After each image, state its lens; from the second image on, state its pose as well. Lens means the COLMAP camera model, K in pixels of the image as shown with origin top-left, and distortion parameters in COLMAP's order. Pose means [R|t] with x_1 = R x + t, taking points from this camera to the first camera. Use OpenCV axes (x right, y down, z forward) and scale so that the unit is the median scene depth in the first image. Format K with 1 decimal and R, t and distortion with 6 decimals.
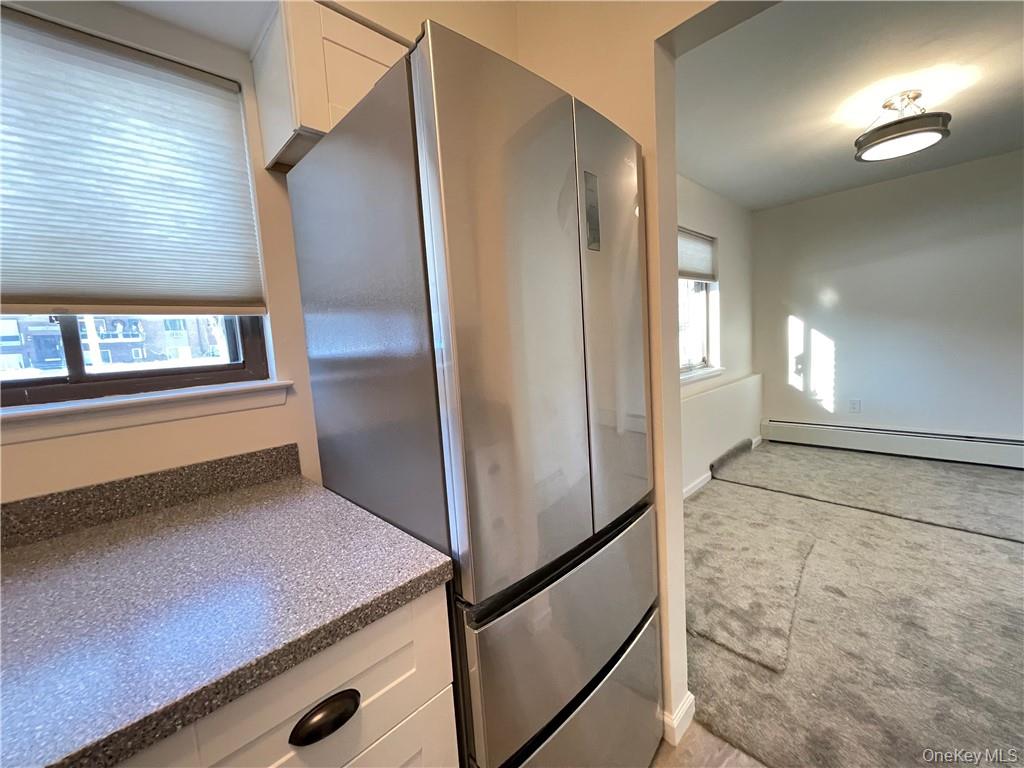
lens RADIAL K [[406.1, 0, 512.0], [0, 406.1, 384.0], [0, 0, 1]] dist [0.013118, -0.007321]
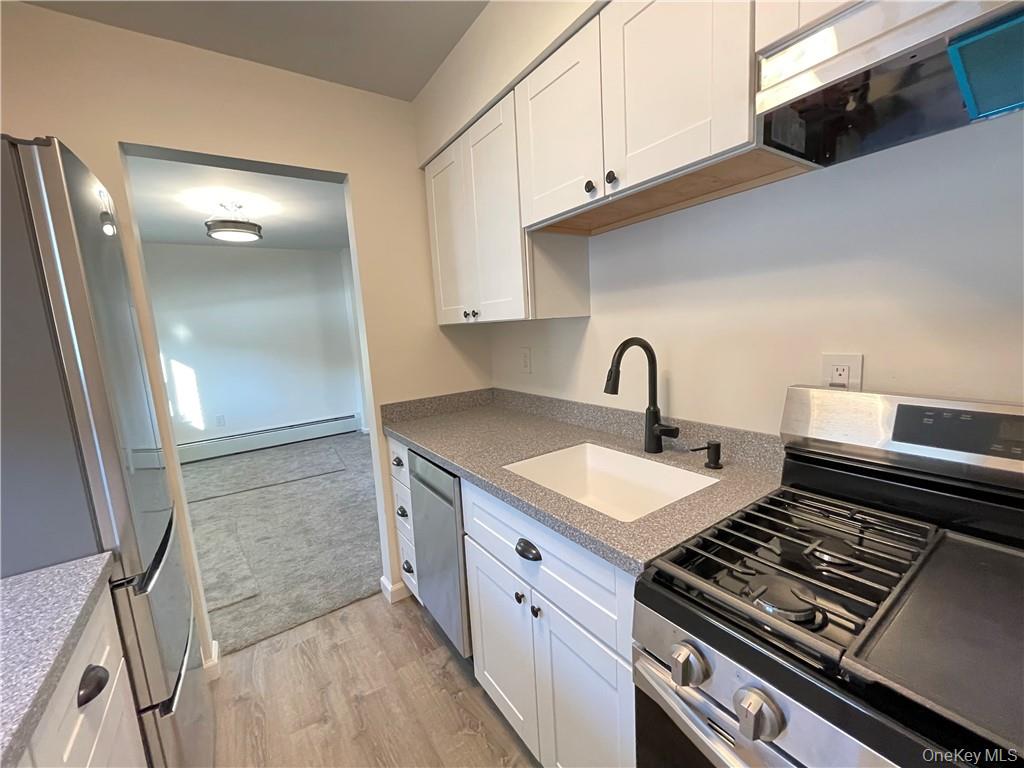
lens RADIAL K [[413.2, 0, 509.4], [0, 413.2, 384.0], [0, 0, 1]] dist [0.000696, -0.000106]
pose [[0.171892, -0.083108, 0.981604, -0.586690], [0.151946, 0.986748, 0.056936, 0.018017], [-0.973327, 0.139364, 0.182242, -0.248909]]
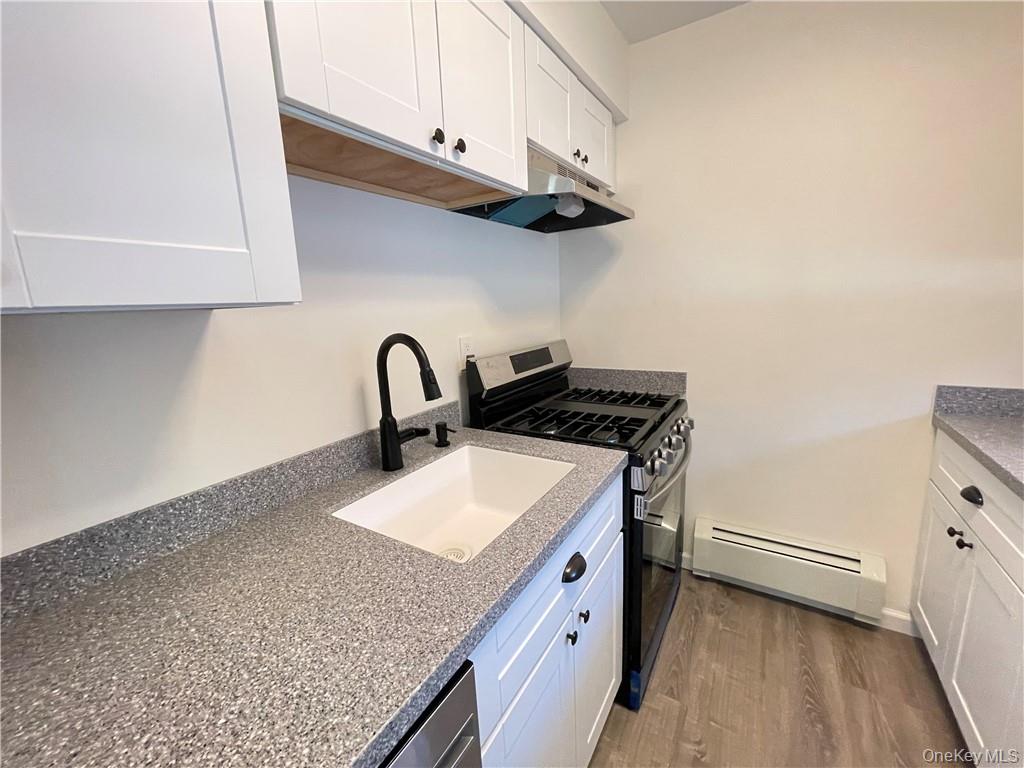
lens RADIAL K [[413.2, 0, 509.4], [0, 413.2, 384.0], [0, 0, 1]] dist [0.000696, -0.000106]
pose [[-0.965157, 0.153883, -0.211641, 0.379181], [0.083393, 0.947519, 0.308633, -0.122771], [0.248027, 0.280230, -0.927337, 0.432130]]
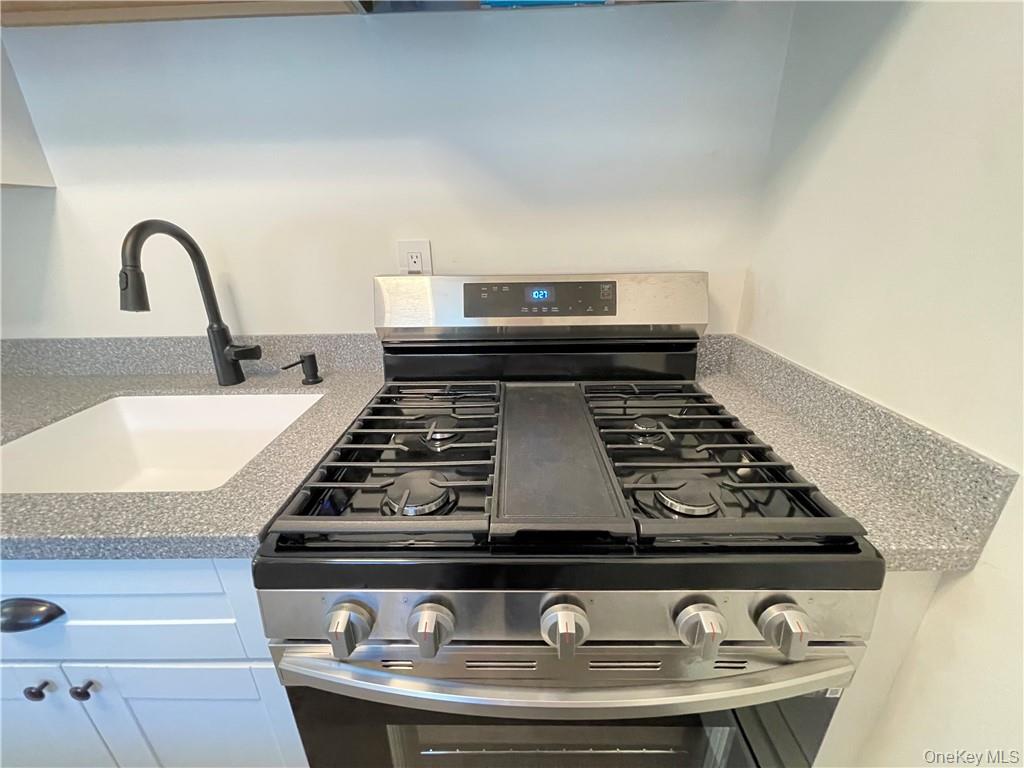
lens RADIAL K [[411.1, 0, 506.3], [0, 411.1, 381.6], [0, 0, 1]] dist [-0.000812, 0.000236]
pose [[-0.705422, -0.177317, 0.686249, -0.431075], [0.139410, 0.914578, 0.379620, 0.070637], [-0.694942, 0.363462, -0.620444, -0.265632]]
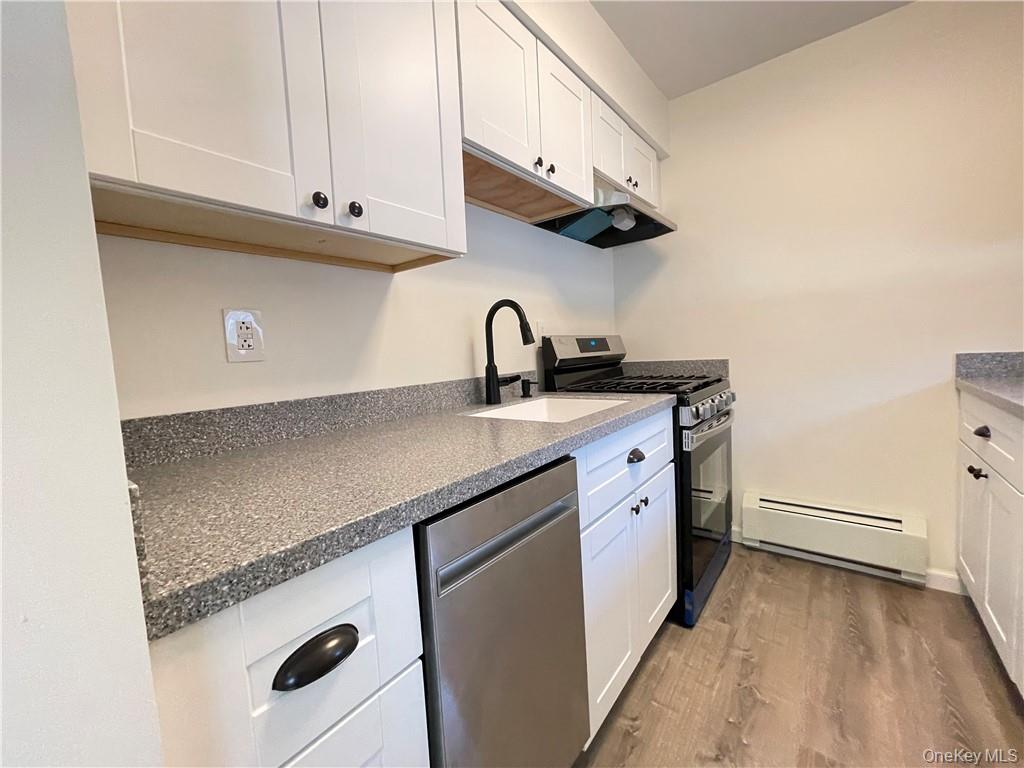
lens RADIAL K [[413.2, 0, 509.4], [0, 413.2, 384.0], [0, 0, 1]] dist [0.000696, -0.000106]
pose [[-0.984463, 0.127746, -0.120475, 0.546859], [0.102838, 0.975574, 0.194113, 0.017758], [0.142329, 0.178708, -0.973553, 0.738787]]
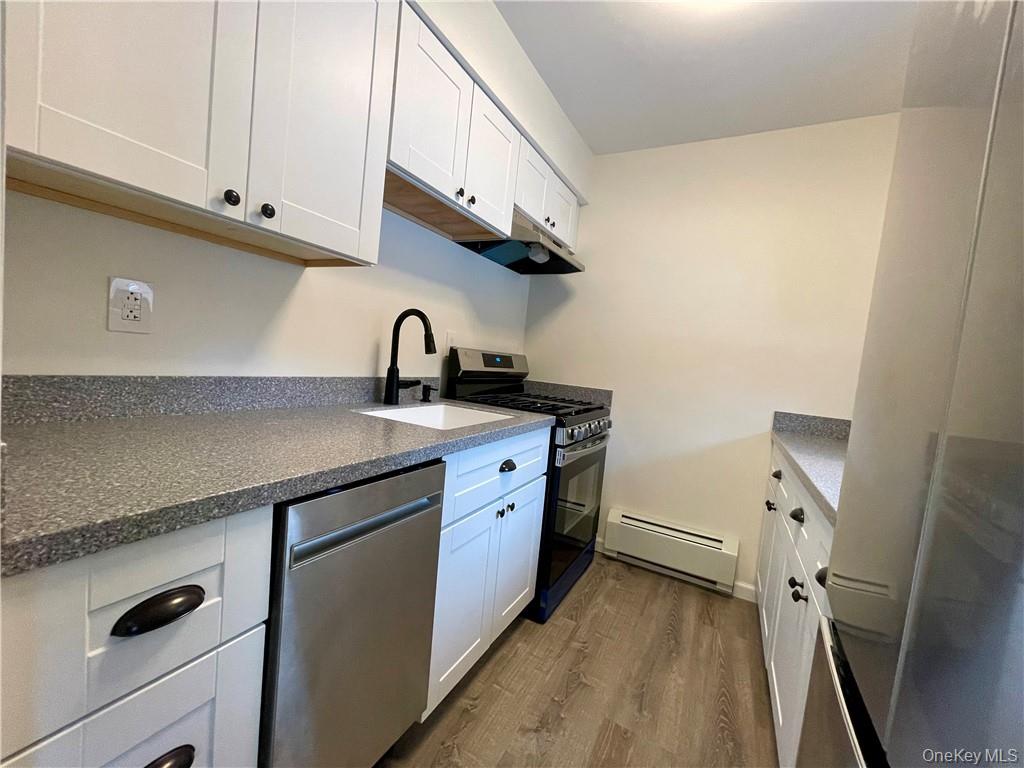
lens RADIAL K [[413.2, 0, 509.4], [0, 413.2, 384.0], [0, 0, 1]] dist [0.000696, -0.000106]
pose [[-0.953133, -0.006478, -0.302481, 0.493920], [-0.065971, 0.980164, 0.186887, -0.017663], [0.295270, 0.198084, -0.934654, 0.848829]]
